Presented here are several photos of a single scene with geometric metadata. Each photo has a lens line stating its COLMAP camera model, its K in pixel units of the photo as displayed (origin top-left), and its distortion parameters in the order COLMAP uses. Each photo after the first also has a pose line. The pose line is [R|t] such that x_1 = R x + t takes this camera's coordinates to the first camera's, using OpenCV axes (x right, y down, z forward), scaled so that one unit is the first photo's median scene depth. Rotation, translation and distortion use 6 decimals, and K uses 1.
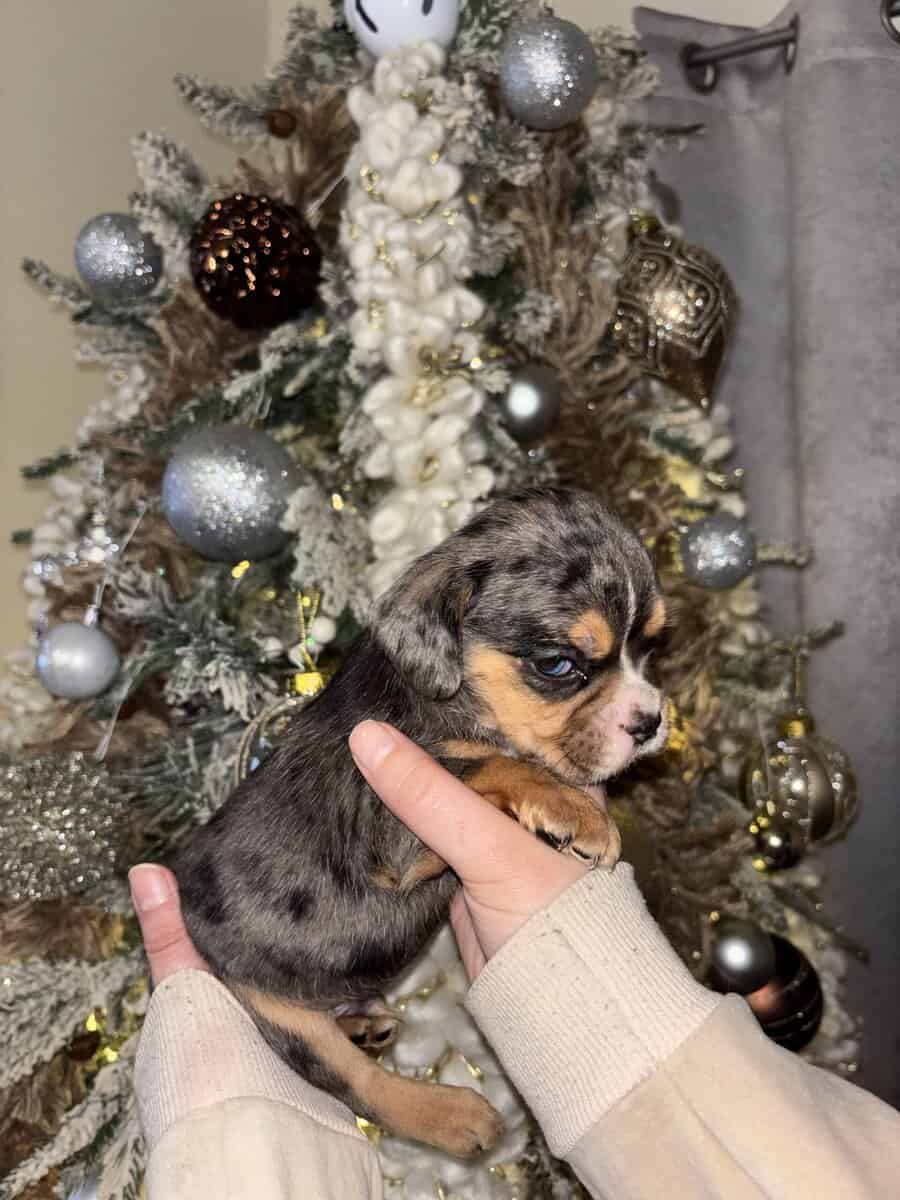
lens RADIAL K [[985.3, 0, 456.3], [0, 985.3, 595.7], [0, 0, 1]] dist [-0.012452, -0.017001]
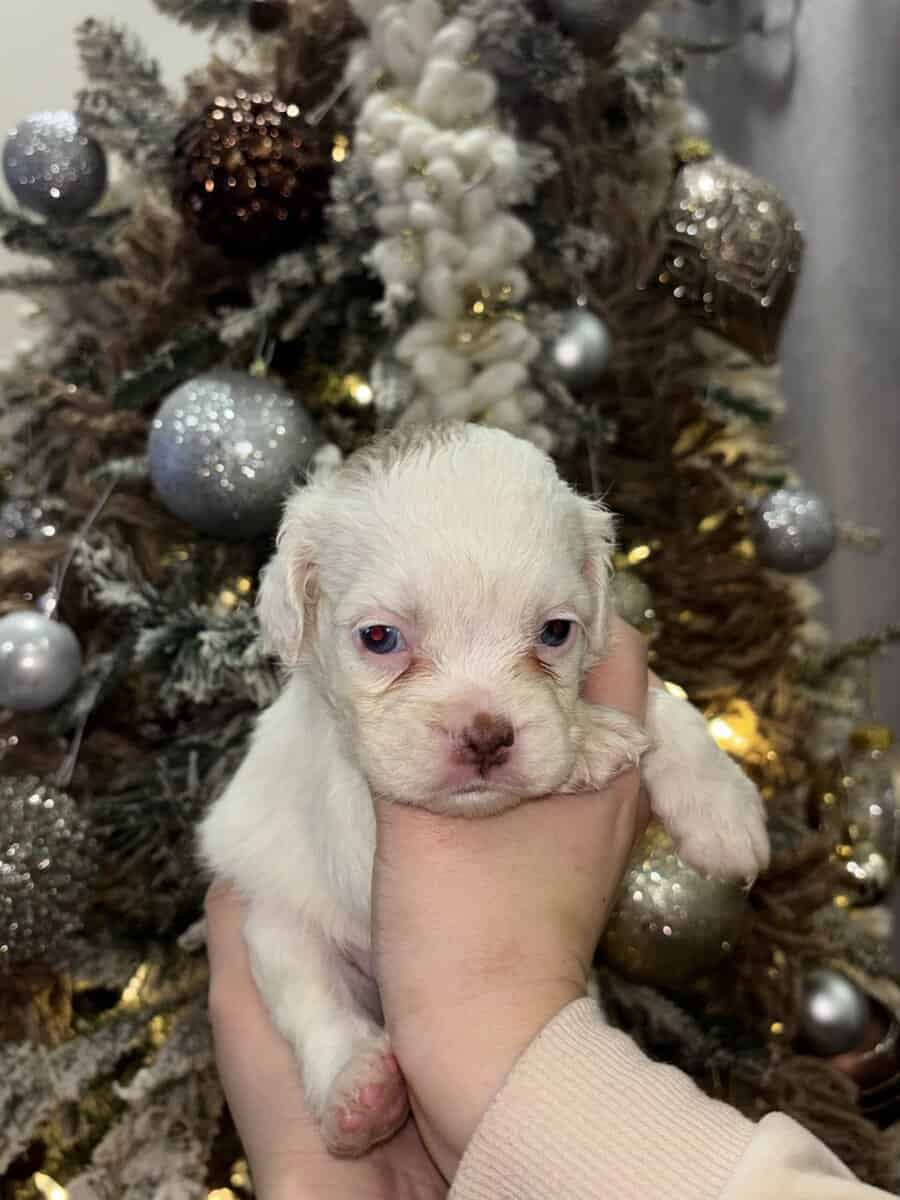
lens RADIAL K [[1276.7, 0, 458.0], [0, 1276.7, 556.6], [0, 0, 1]] dist [-0.015790, 0.000000]
pose [[0.993151, 0.000360, 0.116837, -0.157413], [0.006060, 0.998491, -0.054587, 0.038126], [-0.116681, 0.054921, 0.991650, -0.065417]]
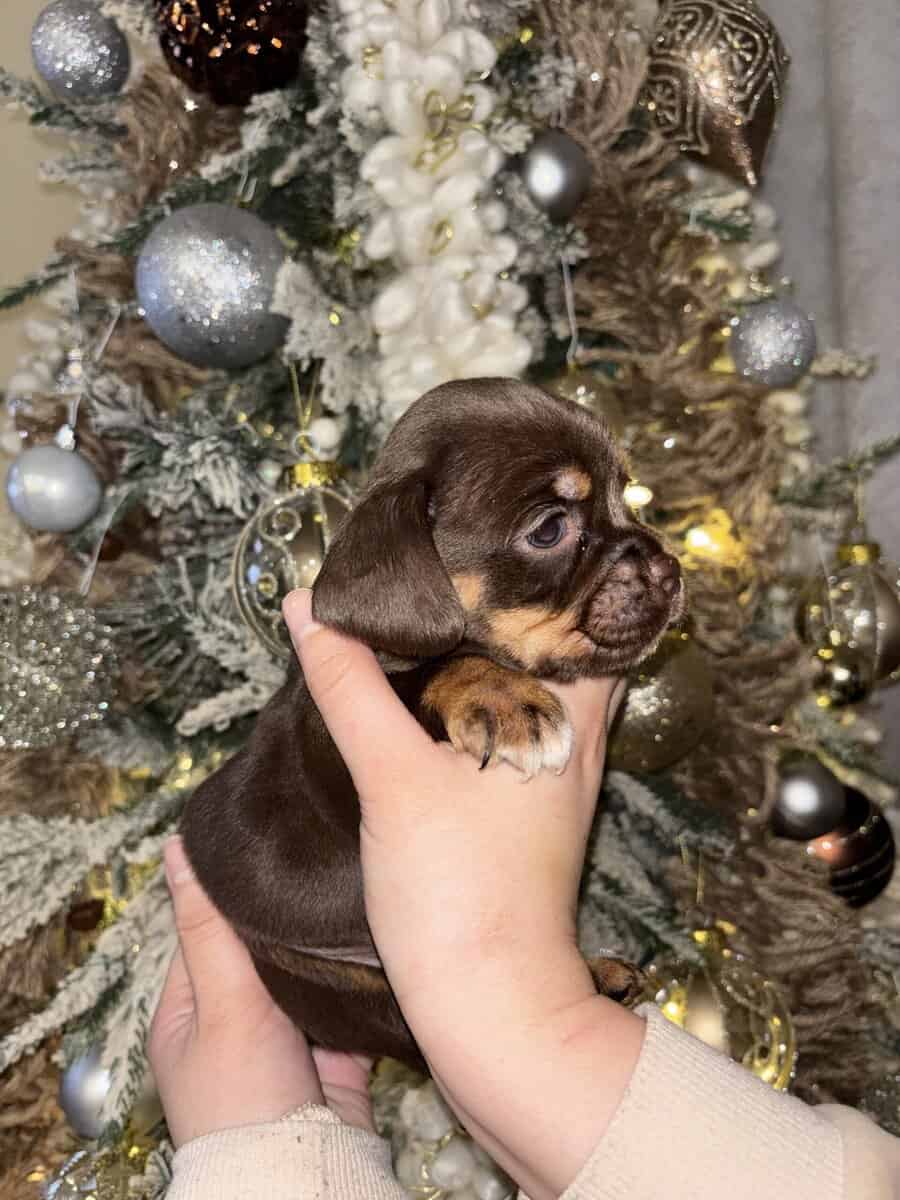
lens RADIAL K [[985.3, 0, 453.1], [0, 985.3, 611.3], [0, 0, 1]] dist [-0.012452, -0.017001]
pose [[0.999172, -0.035628, -0.019649, -0.010434], [0.036861, 0.997113, 0.066391, 0.127429], [0.017227, -0.067061, 0.997600, 0.109053]]
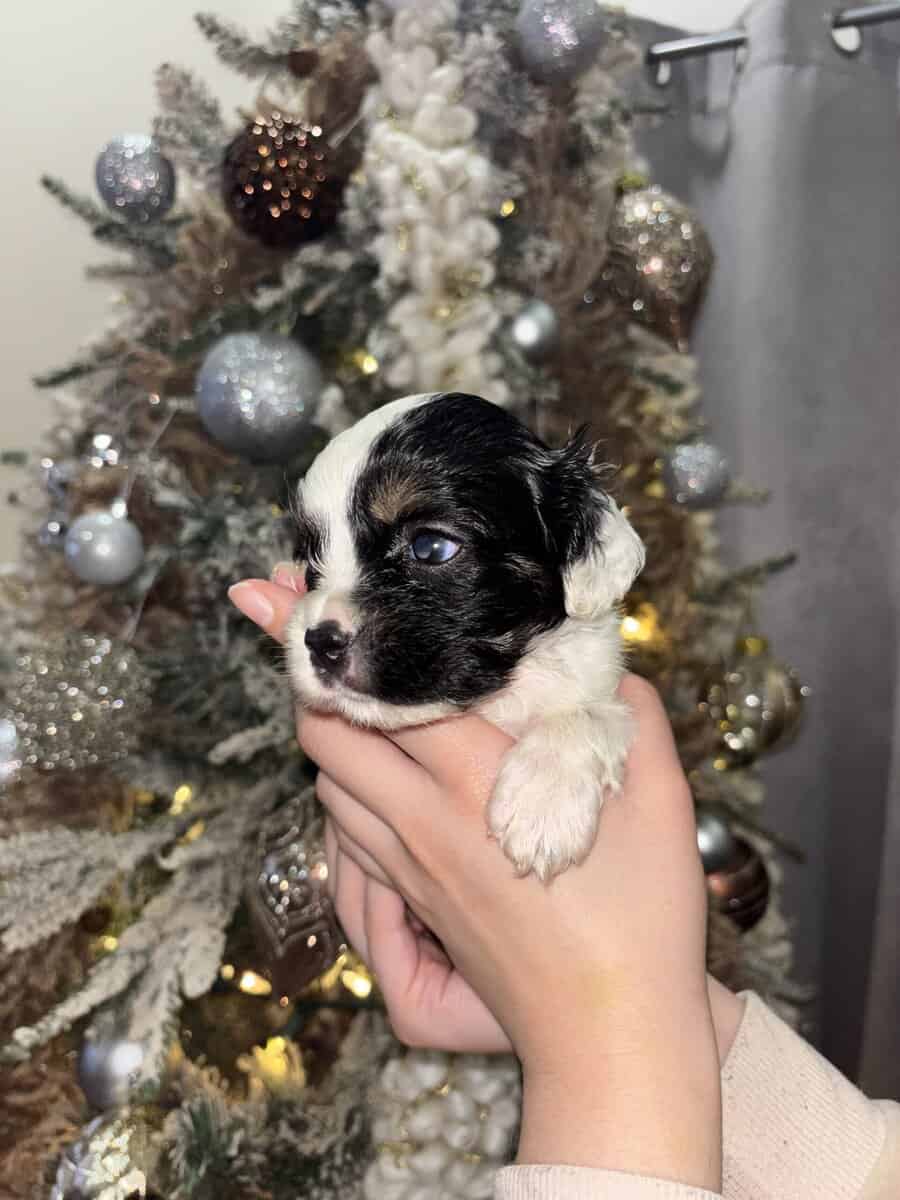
lens RADIAL K [[985.3, 0, 456.0], [0, 985.3, 613.6], [0, 0, 1]] dist [-0.012452, -0.017001]
pose [[0.994362, 0.028160, 0.102228, -0.114470], [-0.028457, 0.999594, 0.001448, 0.119076], [-0.102146, -0.004349, 0.994760, -0.081569]]
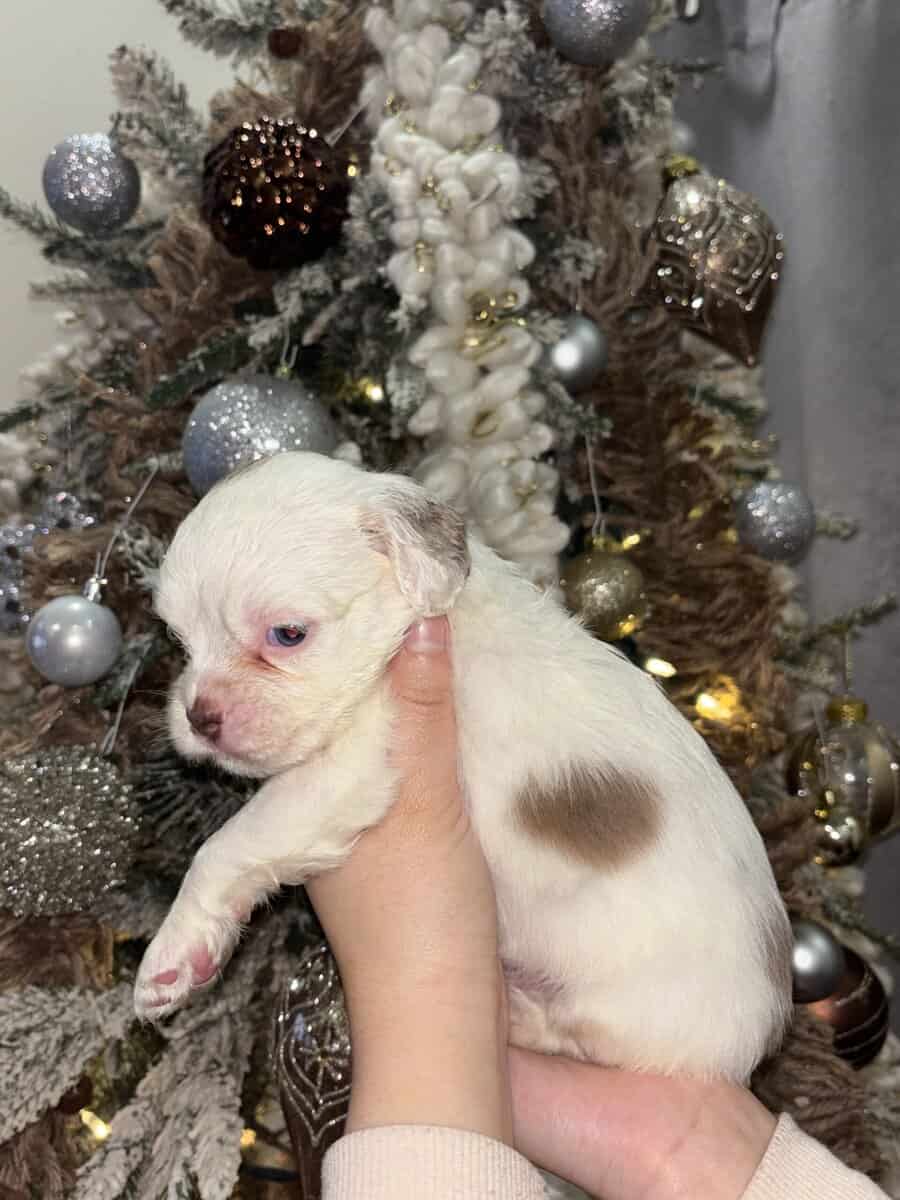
lens RADIAL K [[1214.0, 0, 443.2], [0, 1214.0, 553.8], [0, 0, 1]] dist [-0.007169, 0.000000]
pose [[0.993903, -0.002581, 0.110231, -0.175241], [0.007537, 0.998978, -0.044572, 0.038104], [-0.110004, 0.045131, 0.992906, -0.102091]]
